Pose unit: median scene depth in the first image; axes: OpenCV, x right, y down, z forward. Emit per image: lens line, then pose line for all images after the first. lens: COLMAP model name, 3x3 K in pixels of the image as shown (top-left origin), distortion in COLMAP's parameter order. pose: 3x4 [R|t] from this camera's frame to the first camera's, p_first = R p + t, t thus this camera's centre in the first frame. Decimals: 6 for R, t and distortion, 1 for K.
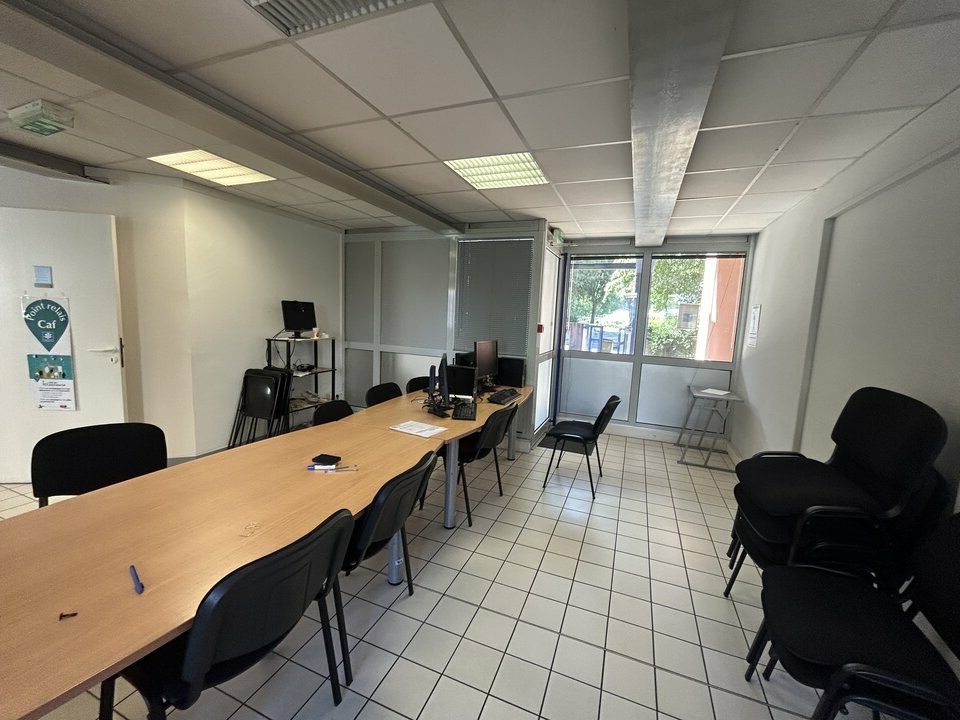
lens RADIAL K [[387.6, 0, 481.6], [0, 387.6, 358.4], [0, 0, 1]] dist [-0.003467, -0.000458]
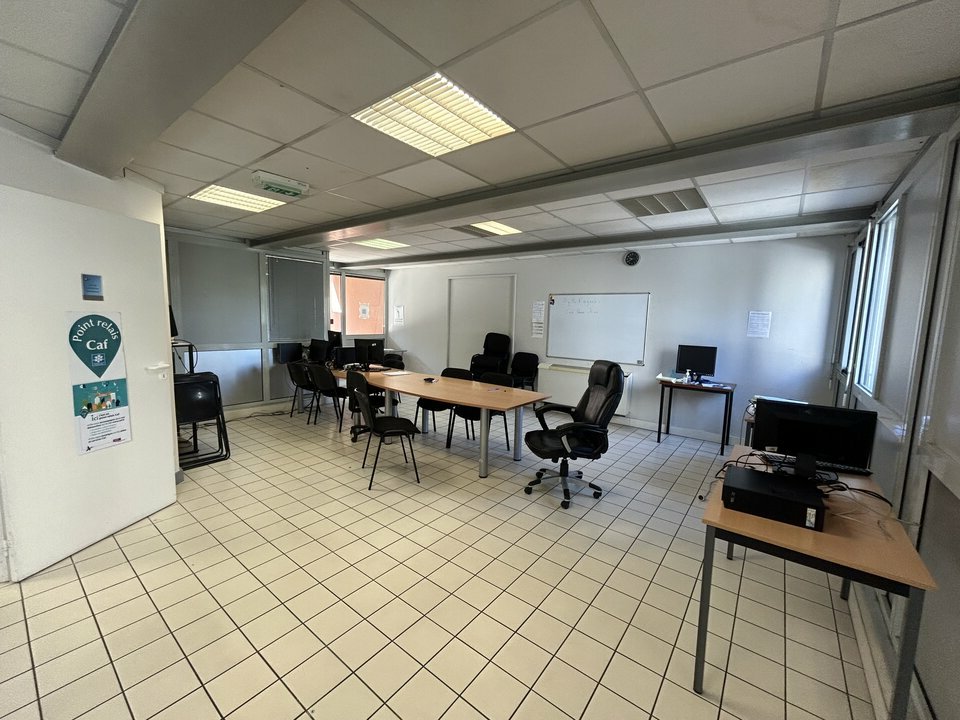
lens RADIAL K [[387.6, 0, 481.0], [0, 387.6, 360.8], [0, 0, 1]] dist [-0.003467, -0.000458]
pose [[0.276849, -0.141821, 0.950390, -1.679644], [0.095505, 0.988213, 0.119644, -0.074407], [-0.956155, 0.057643, 0.287130, -0.022657]]
